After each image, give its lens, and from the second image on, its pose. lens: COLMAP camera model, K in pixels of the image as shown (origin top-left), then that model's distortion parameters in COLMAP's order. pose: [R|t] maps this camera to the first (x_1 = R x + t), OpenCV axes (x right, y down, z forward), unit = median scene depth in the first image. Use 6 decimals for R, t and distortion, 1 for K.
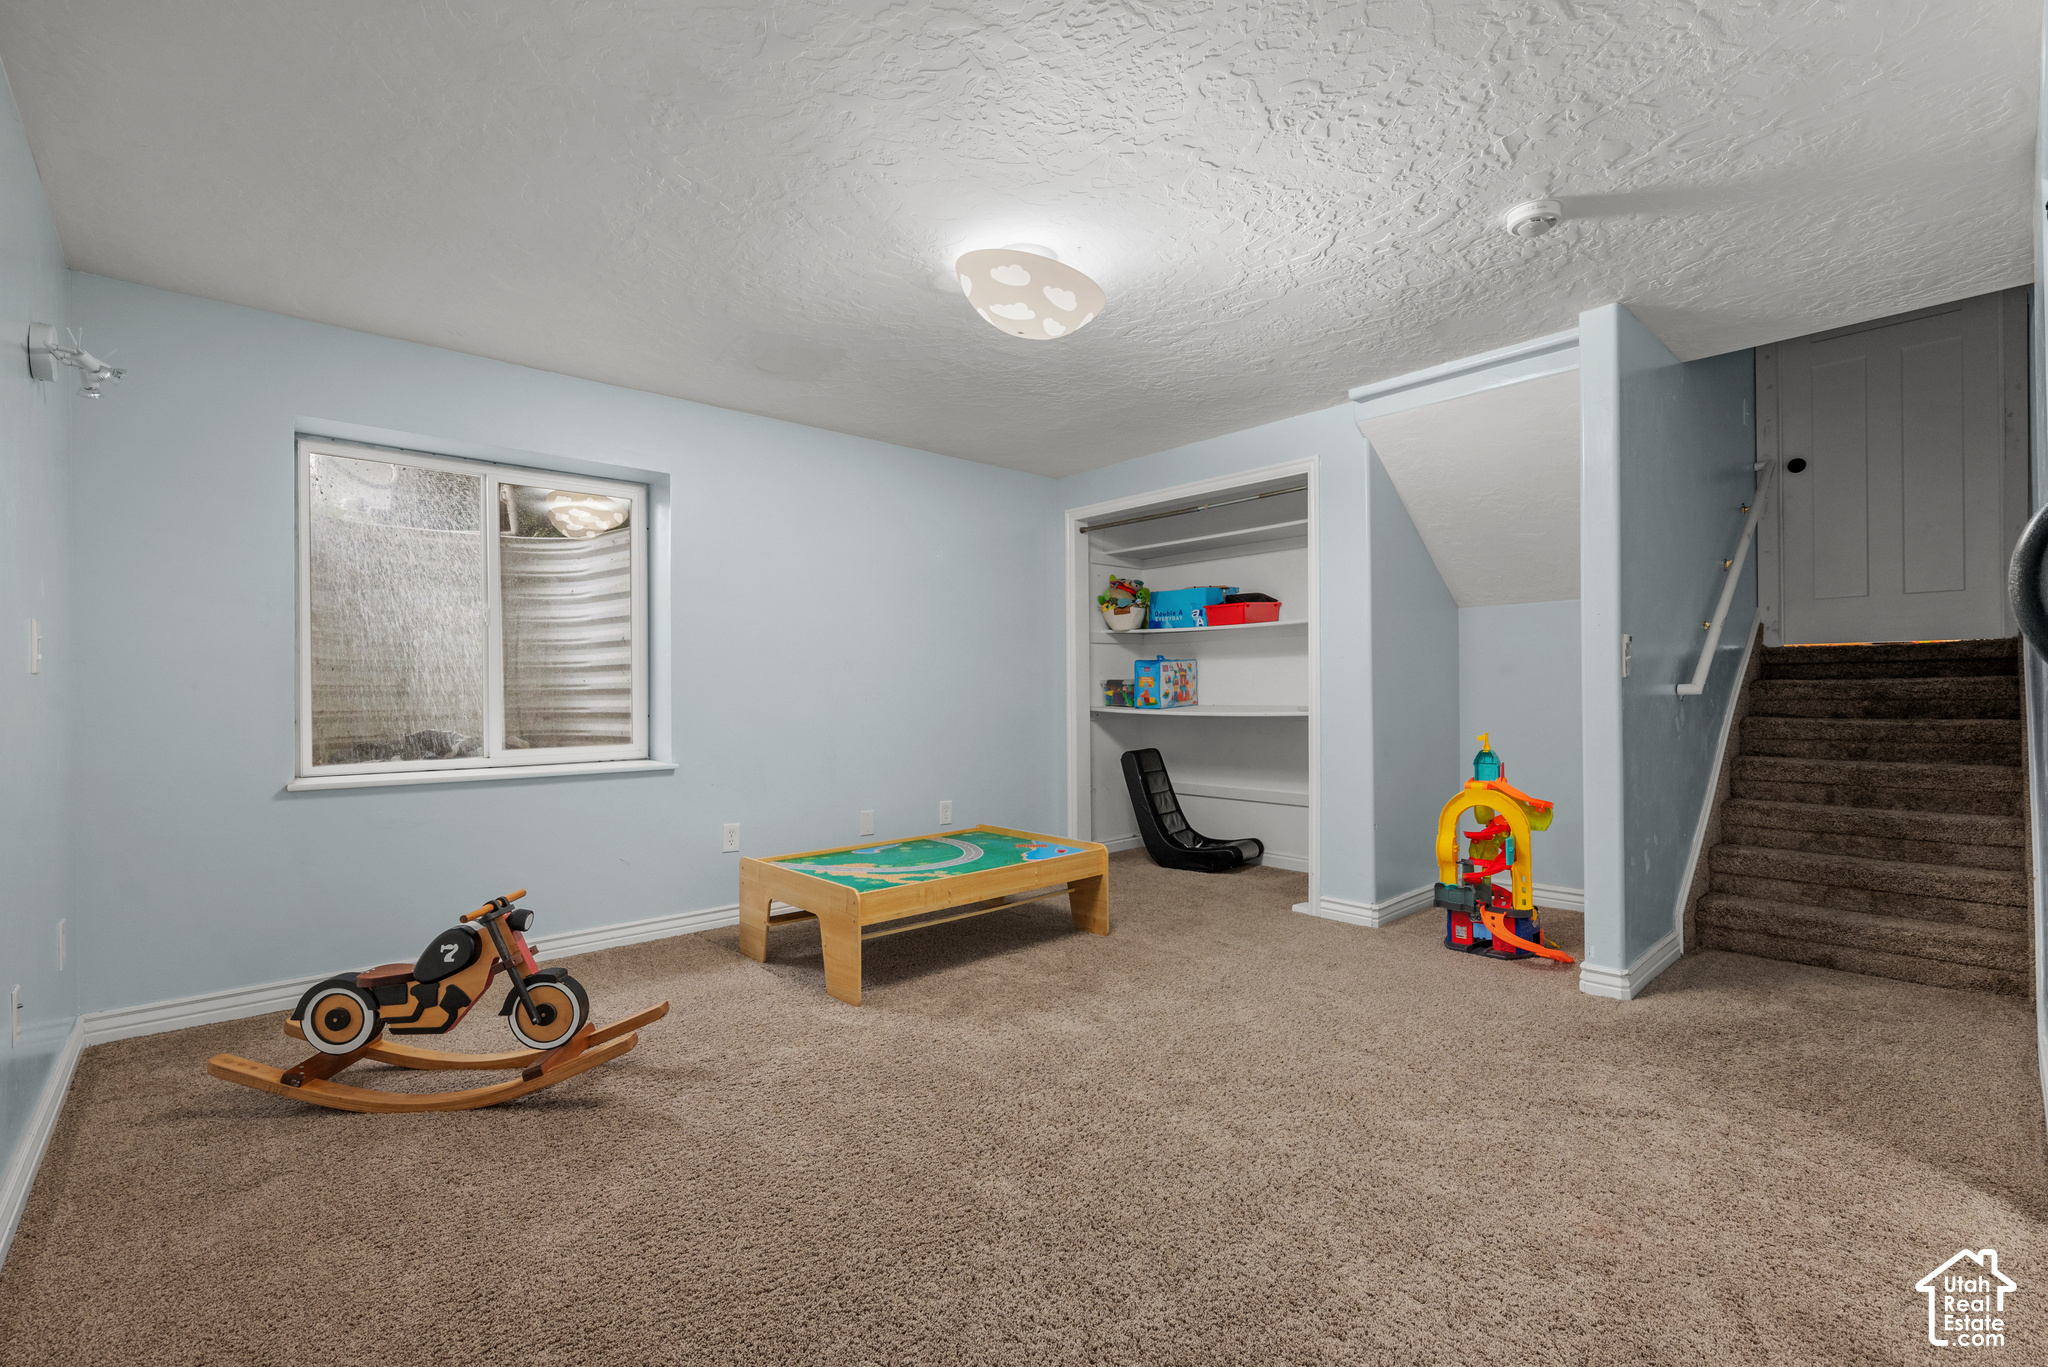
lens RADIAL K [[889.5, 0, 1028.8], [0, 889.5, 688.0], [0, 0, 1]] dist [-0.001883, -0.000051]
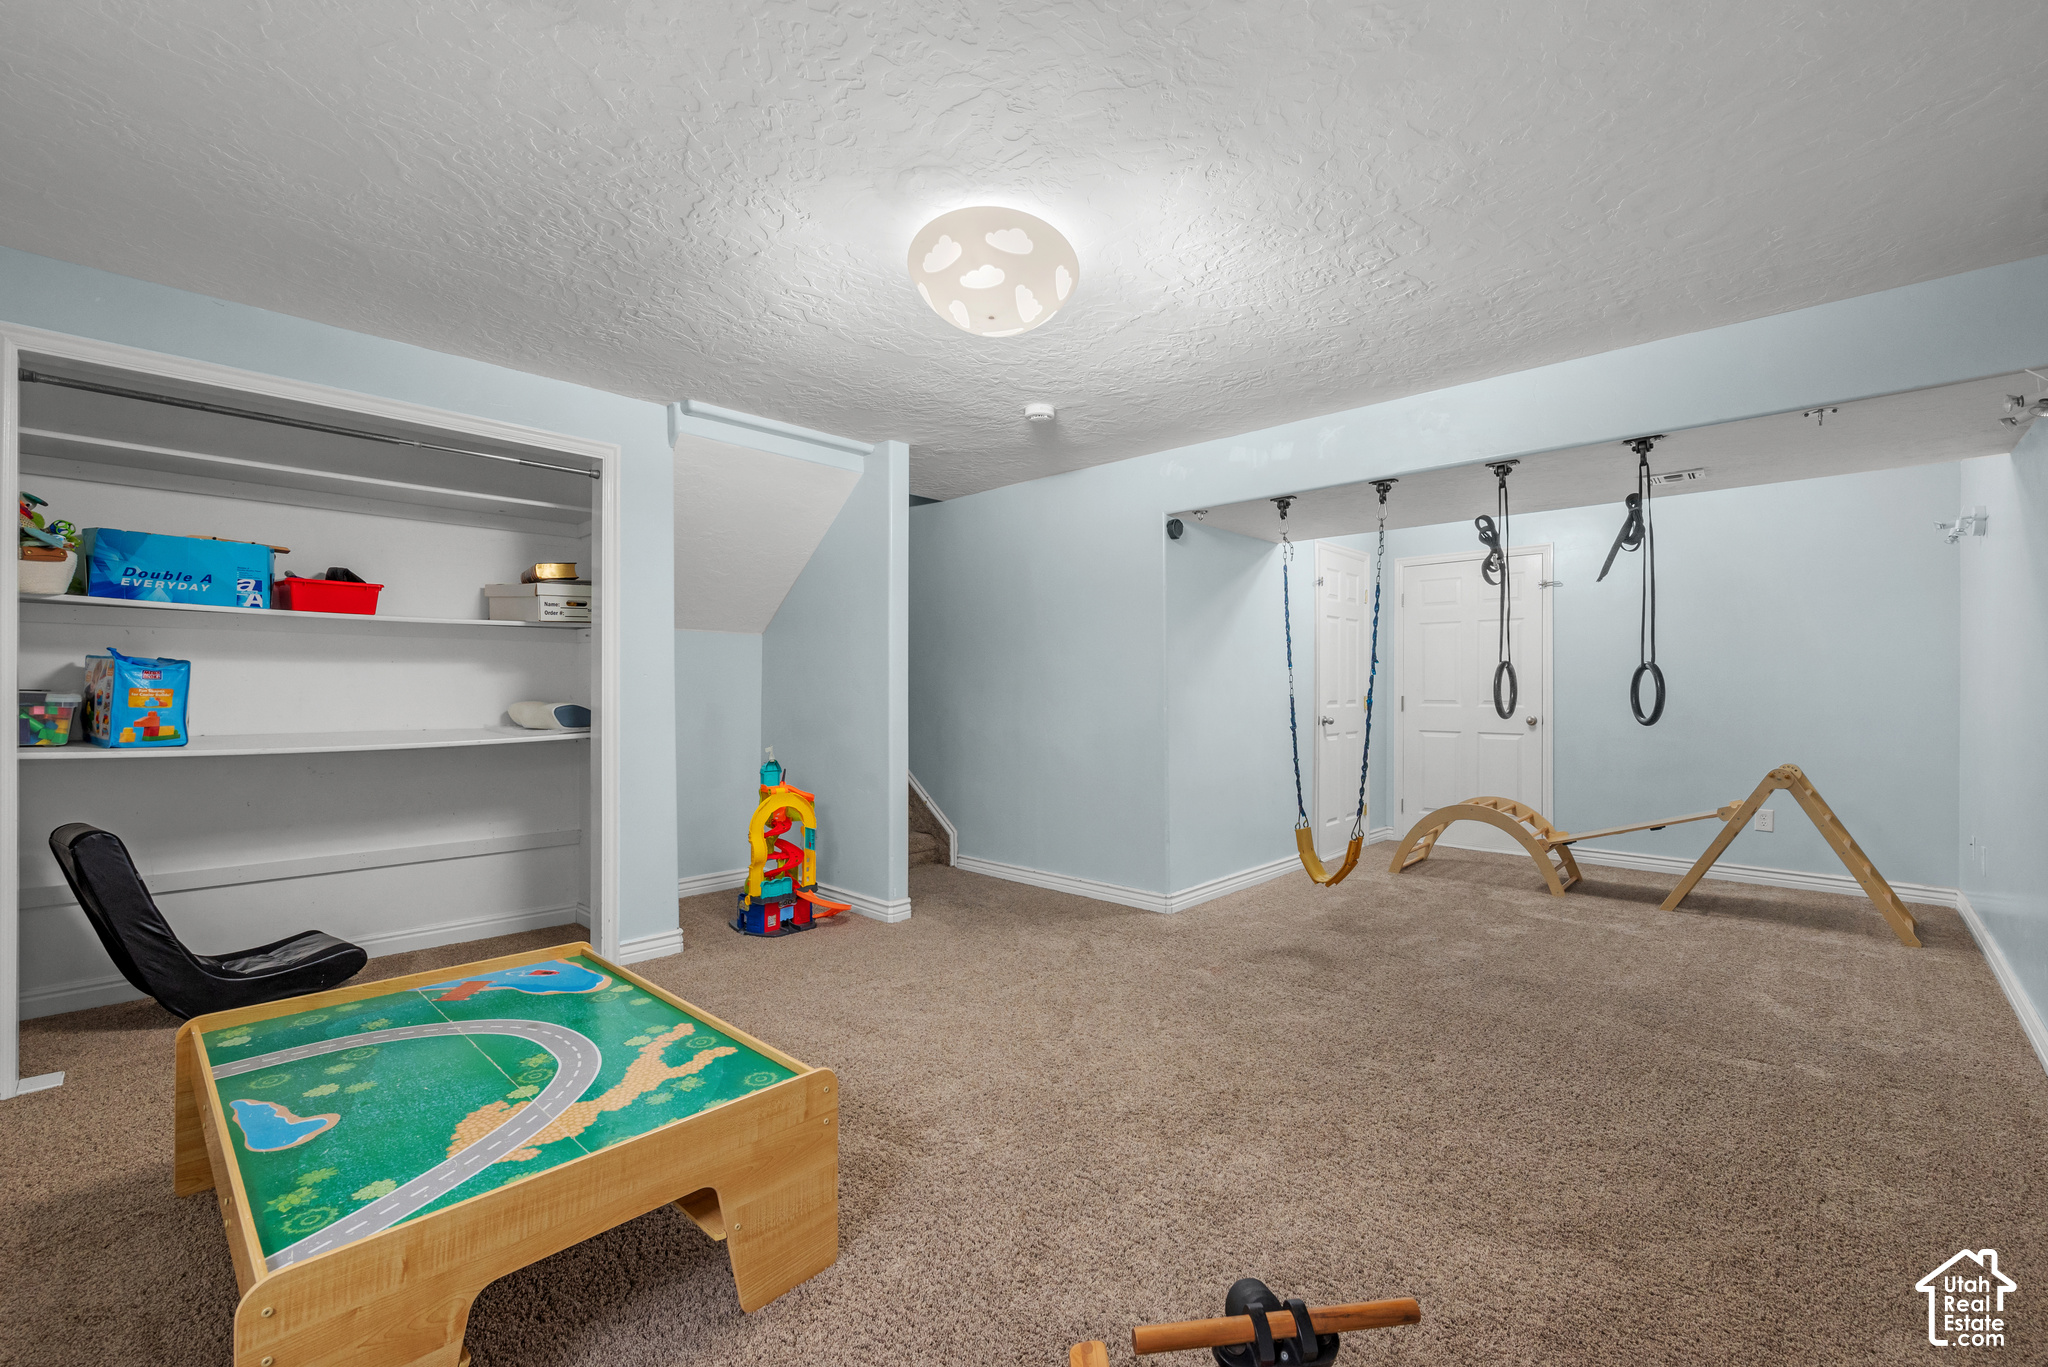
lens RADIAL K [[847.9, 0, 1029.0], [0, 847.9, 689.5], [0, 0, 1]] dist [0.000952, 0.000116]
pose [[-0.065871, 0.010620, 0.997772, -0.581610], [-0.002931, 0.999937, -0.010836, -0.010959], [-0.997824, -0.003638, -0.065835, 0.692342]]
